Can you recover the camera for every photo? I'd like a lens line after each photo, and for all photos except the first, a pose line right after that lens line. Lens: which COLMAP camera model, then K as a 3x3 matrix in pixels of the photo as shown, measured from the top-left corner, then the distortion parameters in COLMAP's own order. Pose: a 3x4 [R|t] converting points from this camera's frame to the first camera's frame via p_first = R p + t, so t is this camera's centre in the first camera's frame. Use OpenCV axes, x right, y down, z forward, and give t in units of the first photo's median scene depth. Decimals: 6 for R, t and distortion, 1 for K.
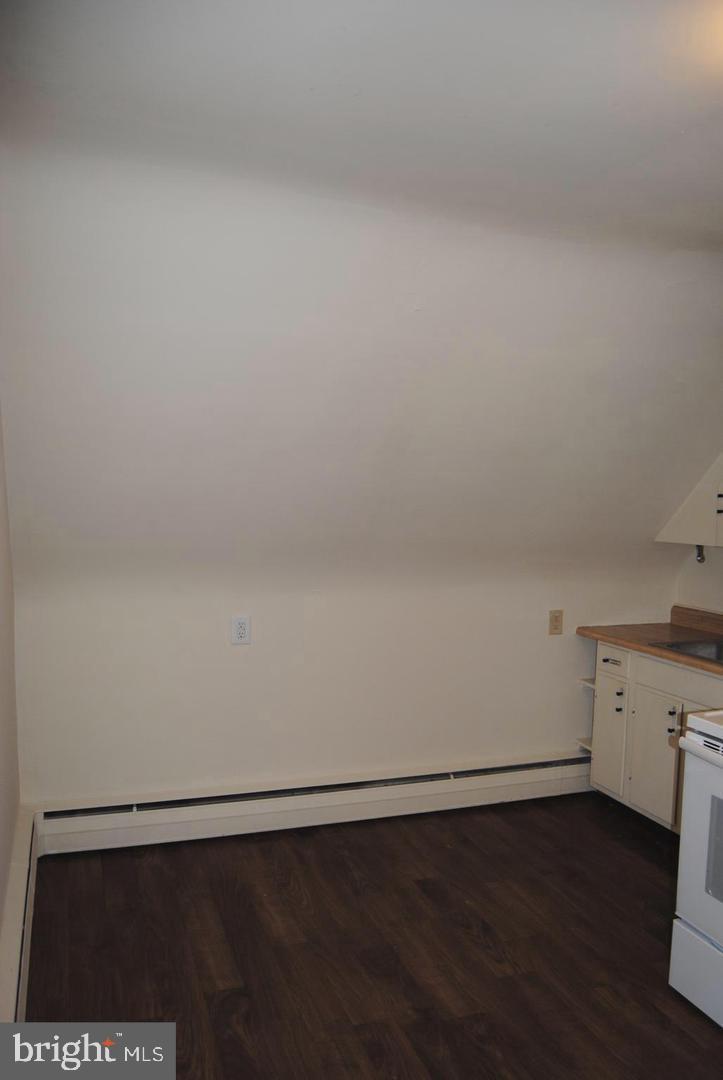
lens RADIAL K [[848.4, 0, 377.3], [0, 848.4, 563.8], [0, 0, 1]] dist [-0.092618, 0.033436]
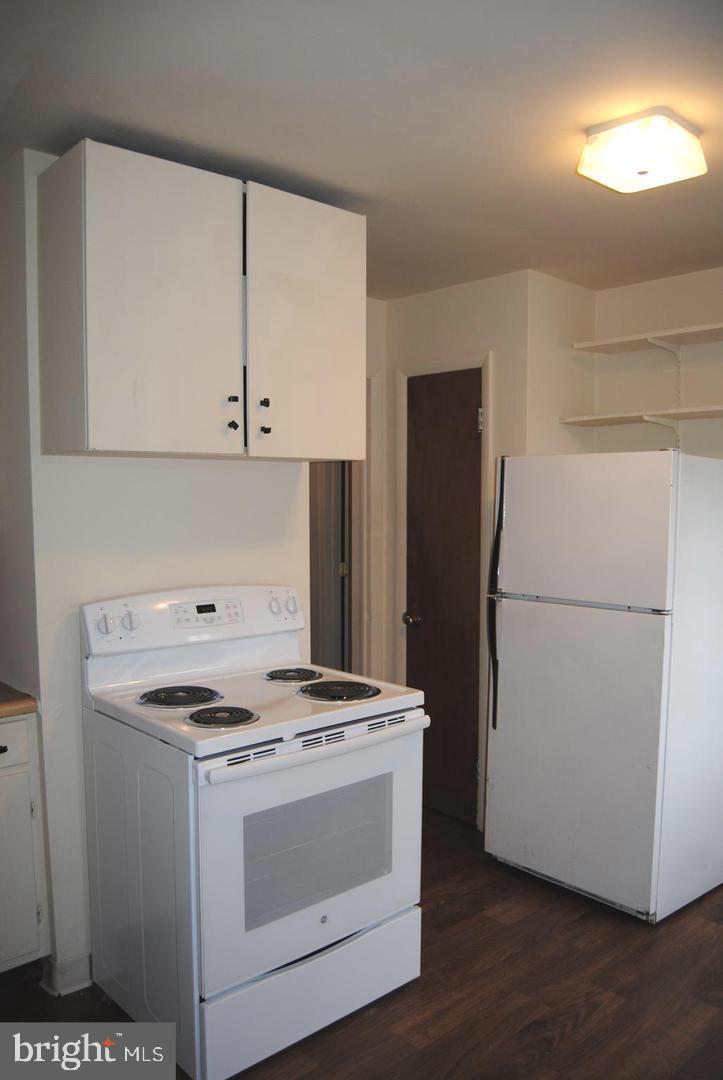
lens RADIAL K [[848.4, 0, 377.3], [0, 848.4, 563.8], [0, 0, 1]] dist [-0.092618, 0.033436]
pose [[-0.388731, -0.093164, 0.916629, -0.457235], [0.070463, 0.988955, 0.130397, -0.081757], [-0.918653, 0.115278, -0.377873, 1.370433]]
